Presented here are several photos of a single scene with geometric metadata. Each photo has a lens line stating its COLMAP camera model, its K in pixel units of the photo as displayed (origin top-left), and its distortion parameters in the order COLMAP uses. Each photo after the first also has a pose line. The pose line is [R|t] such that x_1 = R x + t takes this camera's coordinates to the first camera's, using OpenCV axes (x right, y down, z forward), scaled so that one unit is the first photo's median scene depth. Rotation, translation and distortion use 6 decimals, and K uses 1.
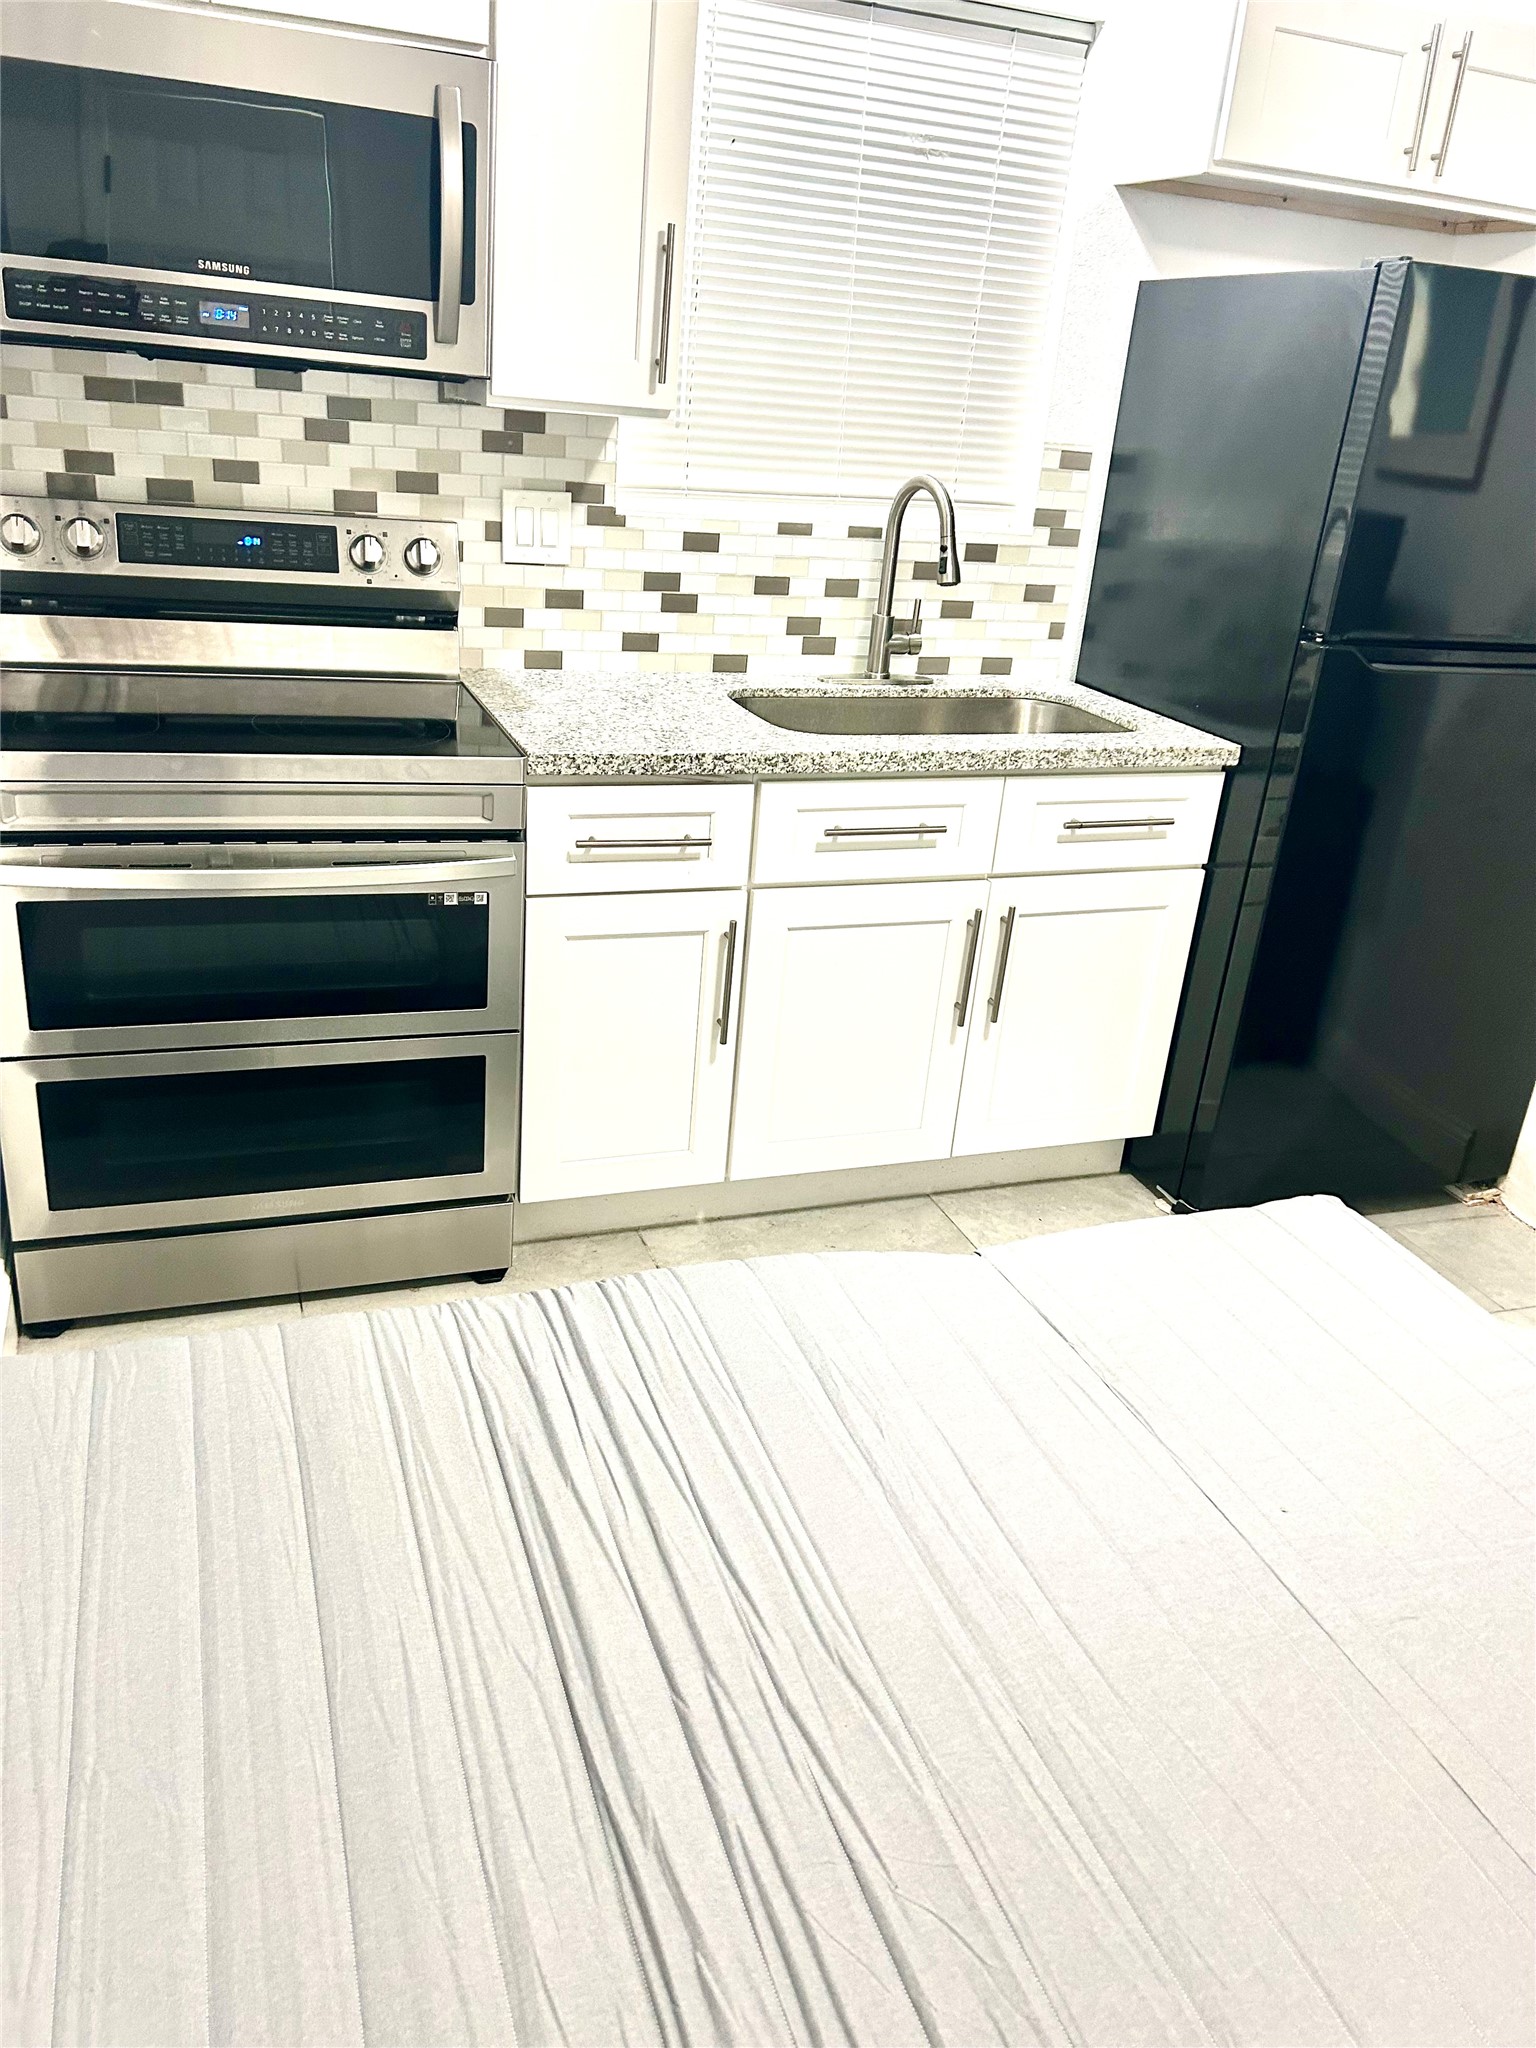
lens RADIAL K [[1533.6, 0, 773.7], [0, 1533.6, 1053.6], [0, 0, 1]] dist [0.067190, -0.076575]
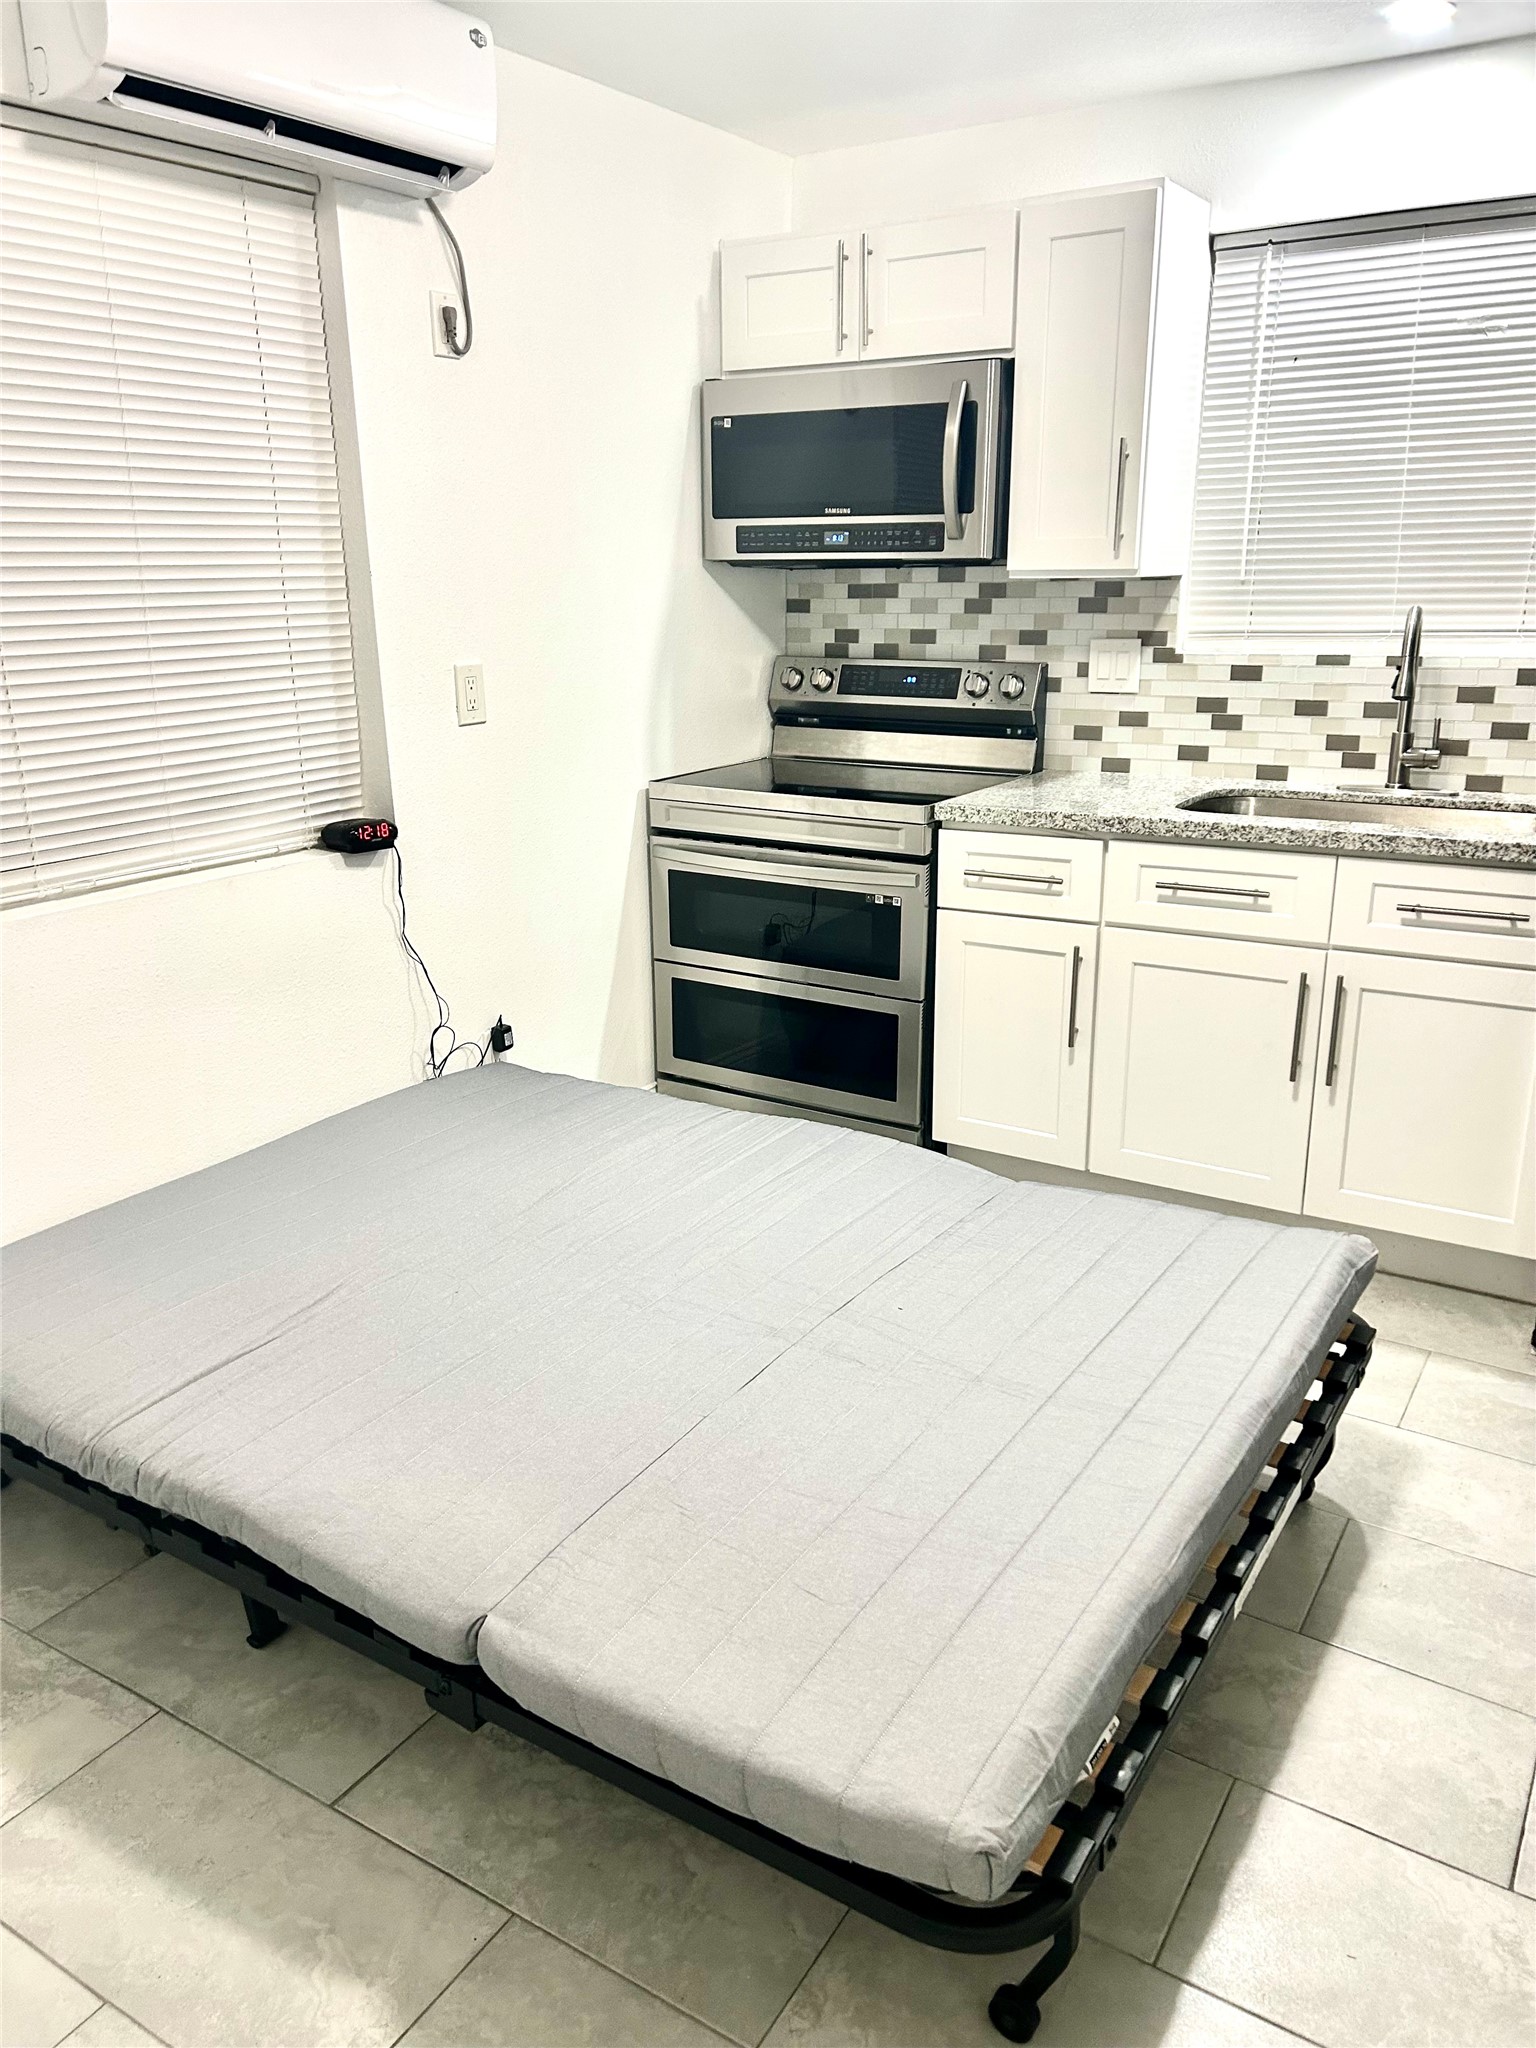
lens RADIAL K [[1533.6, 0, 753.1], [0, 1533.6, 1047.6], [0, 0, 1]] dist [0.067190, -0.076575]
pose [[0.594942, 0.153126, -0.789048, 0.774198], [-0.269114, 0.962975, -0.016033, 0.080887], [0.757378, 0.221882, 0.614123, 0.026508]]
